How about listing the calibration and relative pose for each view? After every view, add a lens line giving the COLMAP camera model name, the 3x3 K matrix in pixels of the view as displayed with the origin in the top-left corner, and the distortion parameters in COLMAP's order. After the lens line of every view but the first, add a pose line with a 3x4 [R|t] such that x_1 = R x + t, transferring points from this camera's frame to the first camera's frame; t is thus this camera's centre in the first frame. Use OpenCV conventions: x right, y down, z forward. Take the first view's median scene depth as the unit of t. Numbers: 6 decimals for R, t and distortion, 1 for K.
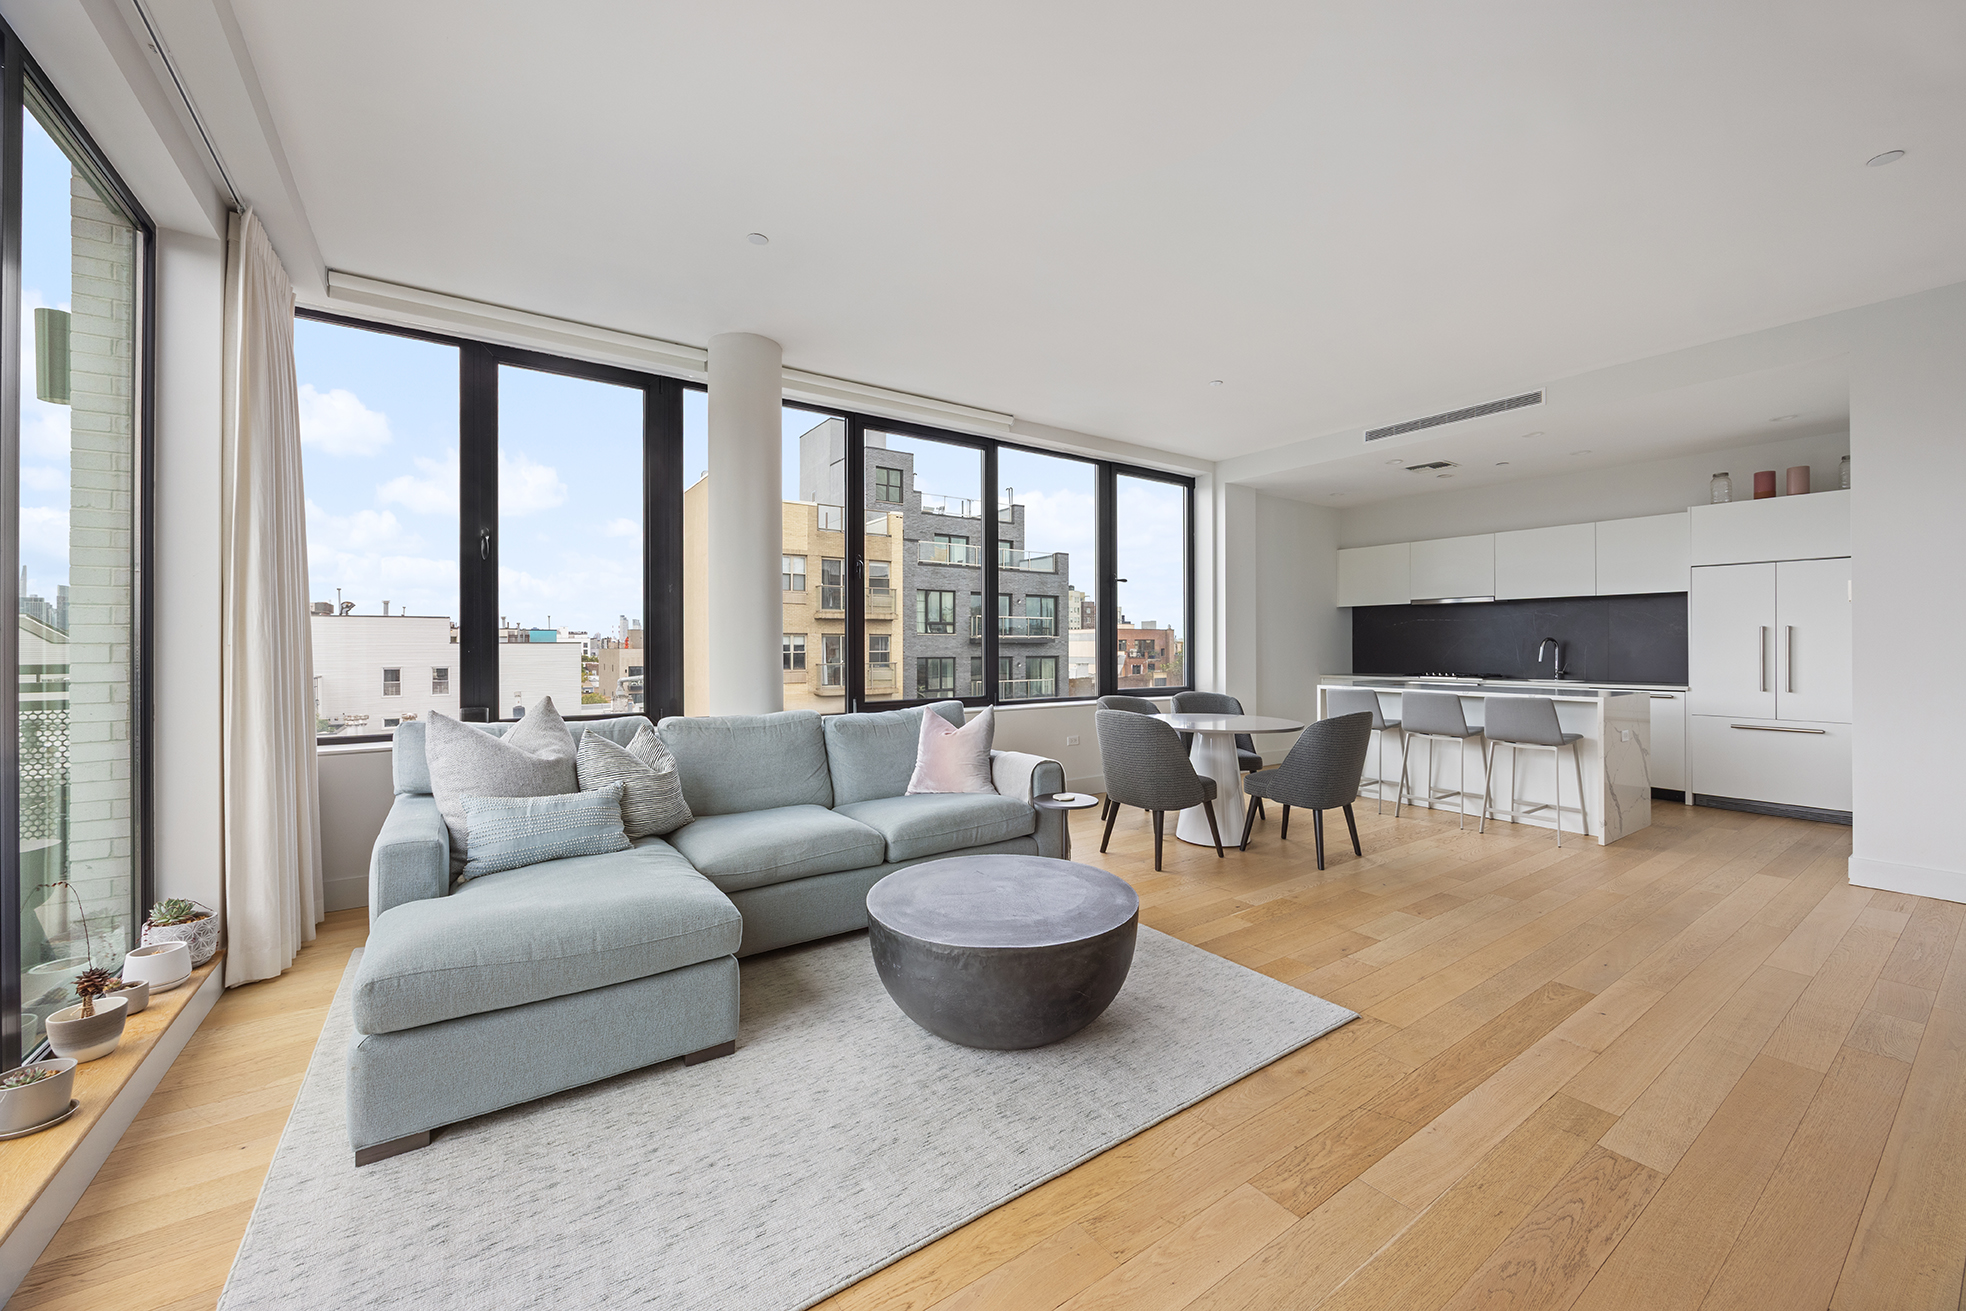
lens RADIAL K [[758.6, 0, 991.6], [0, 758.6, 642.9], [0, 0, 1]] dist [-0.000906, 0.000024]
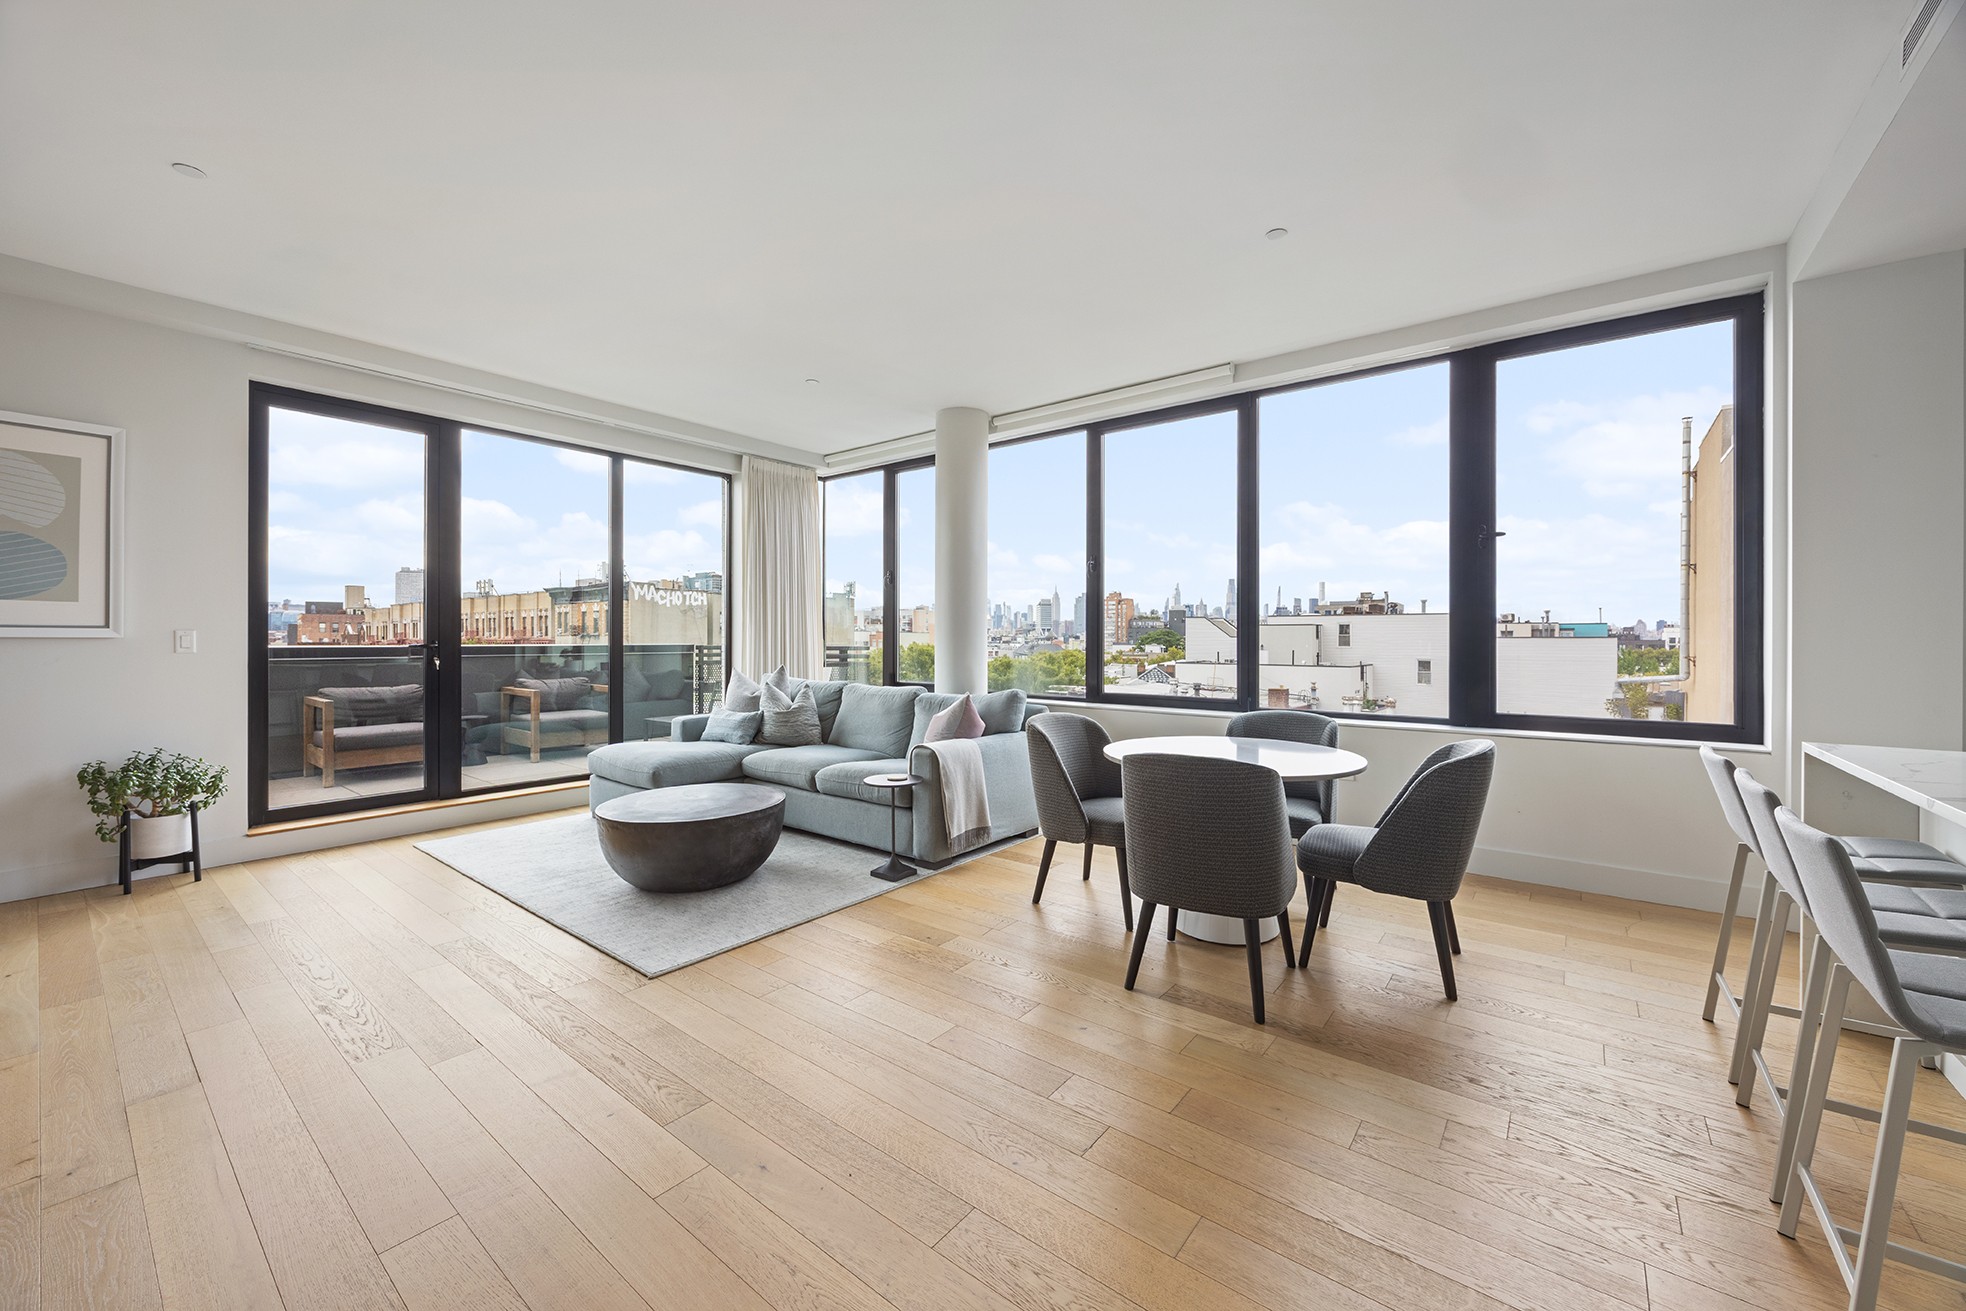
lens RADIAL K [[747.9, 0, 992.9], [0, 747.9, 634.7], [0, 0, 1]] dist [-0.001329, -0.000109]
pose [[0.294693, -0.001476, -0.955591, 0.904316], [-0.002123, 0.999995, -0.002200, 0.000016], [0.955590, 0.002677, 0.294688, 0.628230]]
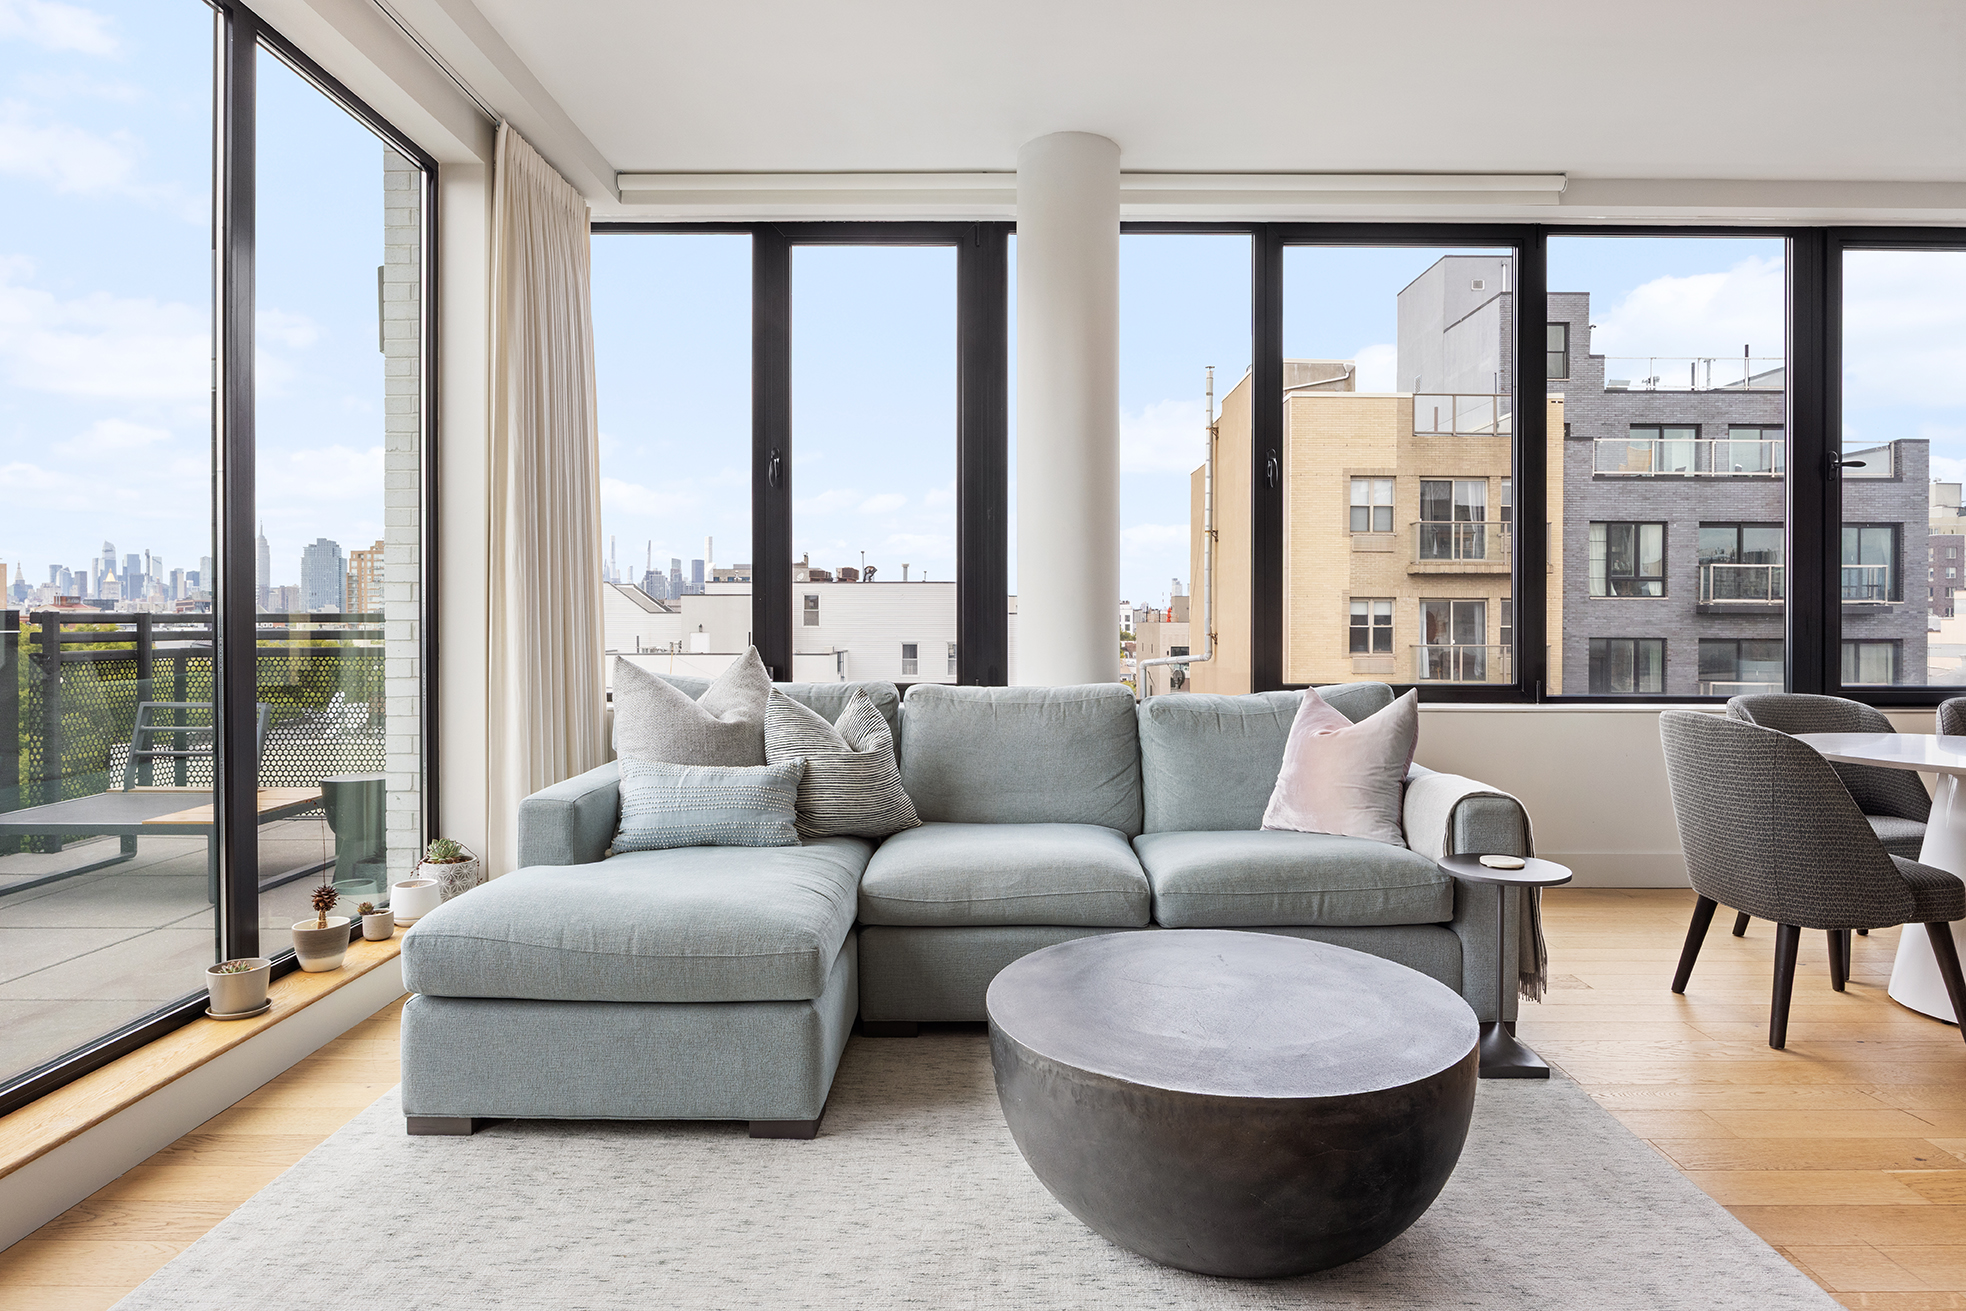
lens RADIAL K [[1131.8, 0, 987.3], [0, 1131.8, 625.0], [0, 0, 1]] dist [-0.011859, 0.001570]
pose [[0.815391, 0.006818, -0.578871, 0.199184], [-0.002457, 0.999962, 0.008318, 0.025069], [0.578906, -0.005360, 0.815377, 0.116790]]
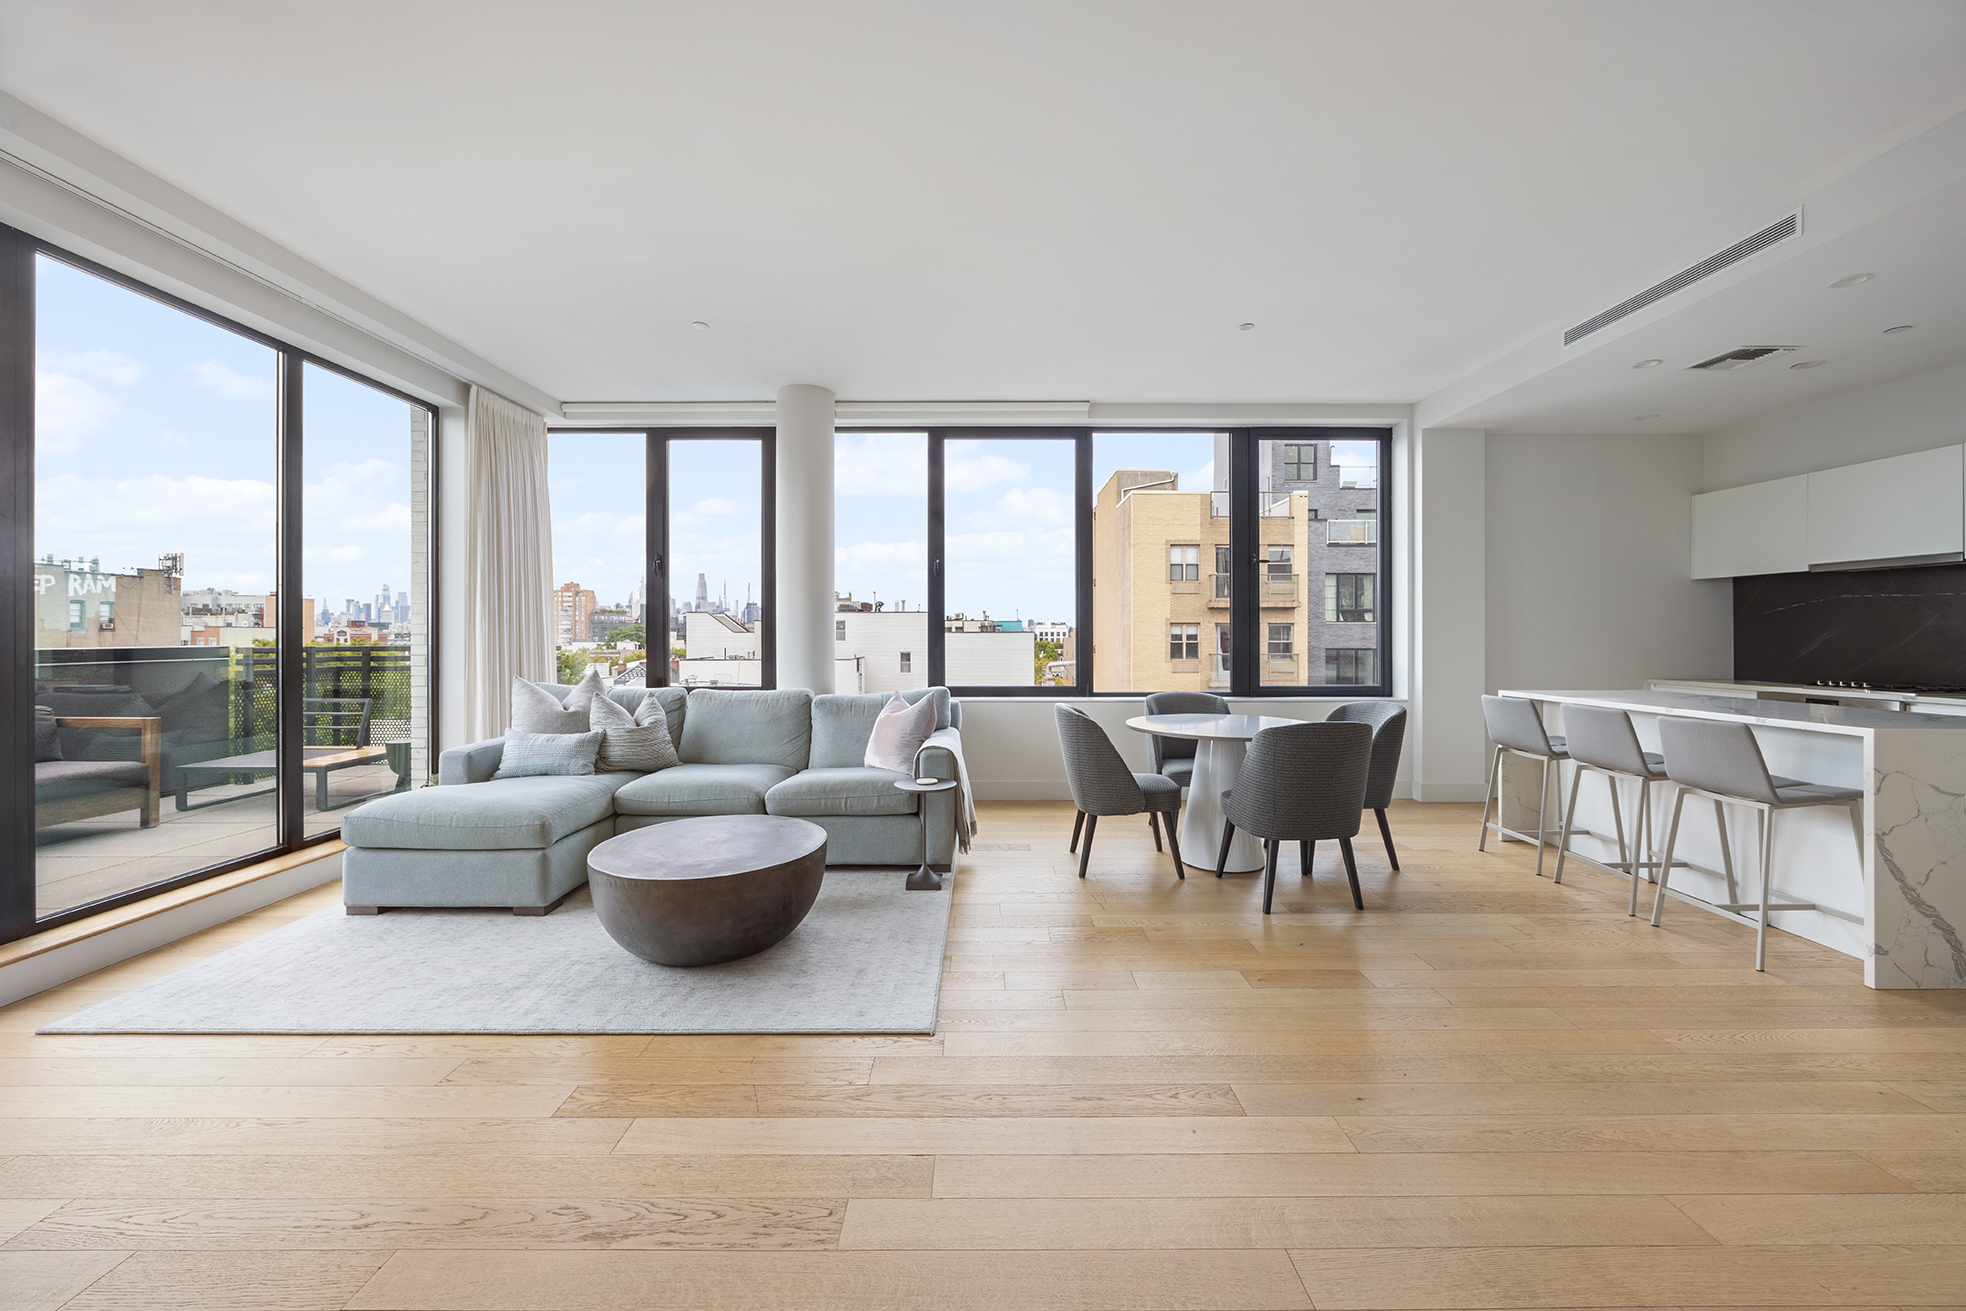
lens RADIAL K [[752.5, 0, 976.6], [0, 752.5, 632.4], [0, 0, 1]] dist [-0.002921, -0.000048]
pose [[0.817436, -0.000338, -0.576019, 0.579374], [0.000455, 1.000000, 0.000058, -0.001084], [0.576019, -0.000310, 0.817436, 0.149092]]
